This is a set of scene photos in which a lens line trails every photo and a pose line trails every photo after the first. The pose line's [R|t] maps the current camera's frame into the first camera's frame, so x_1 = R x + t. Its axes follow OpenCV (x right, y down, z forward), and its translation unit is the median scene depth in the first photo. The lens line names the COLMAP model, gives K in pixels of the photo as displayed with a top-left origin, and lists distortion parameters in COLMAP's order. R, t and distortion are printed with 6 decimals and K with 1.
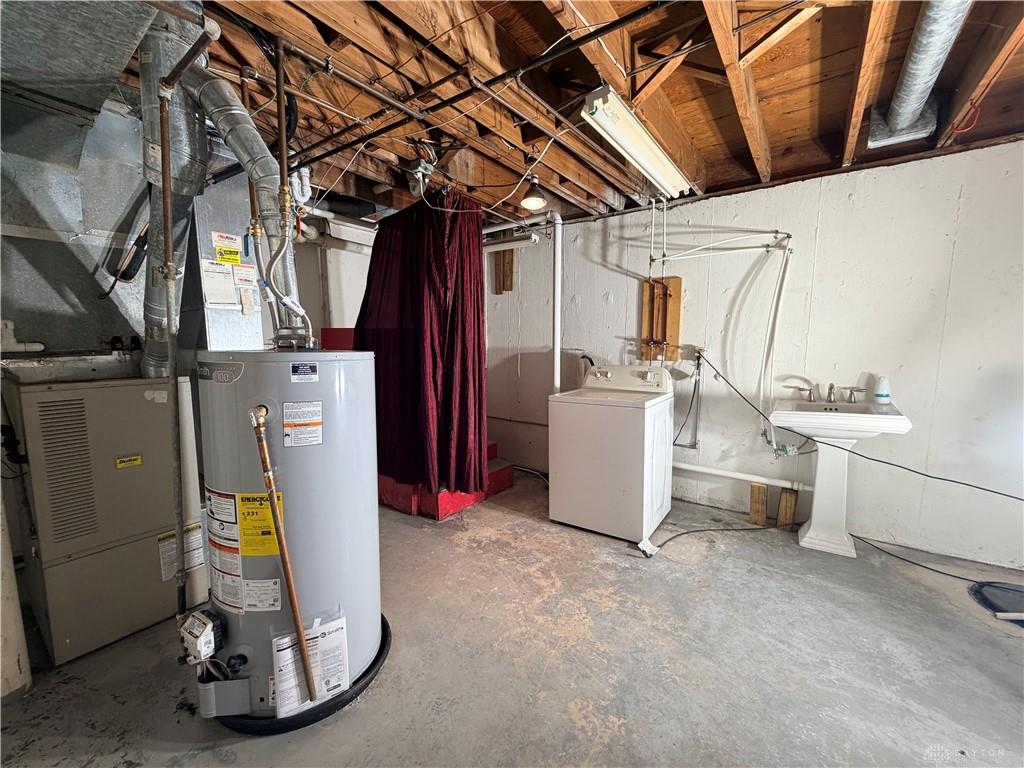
lens RADIAL K [[407.3, 0, 510.4], [0, 407.3, 385.1], [0, 0, 1]] dist [-0.000141, 0.000161]
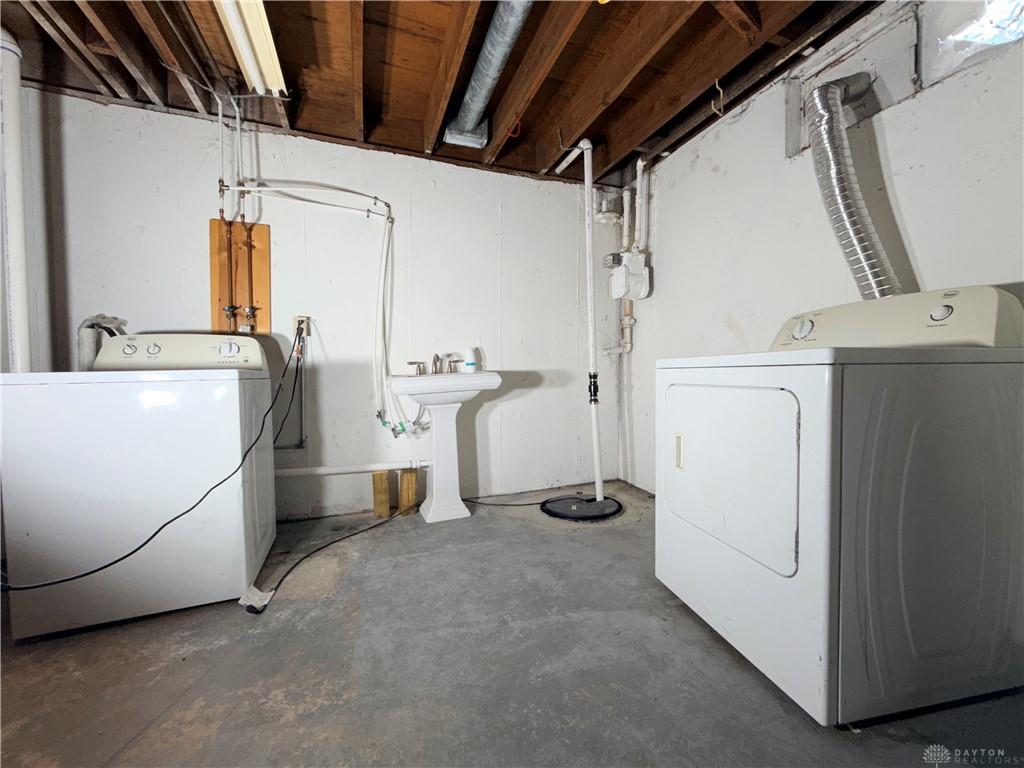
lens RADIAL K [[407.3, 0, 510.4], [0, 407.3, 385.1], [0, 0, 1]] dist [-0.000141, 0.000161]
pose [[0.556150, -0.026124, 0.830671, 0.037115], [0.097815, 0.994617, -0.034209, 0.130276], [-0.825306, 0.100277, 0.555711, 0.287646]]
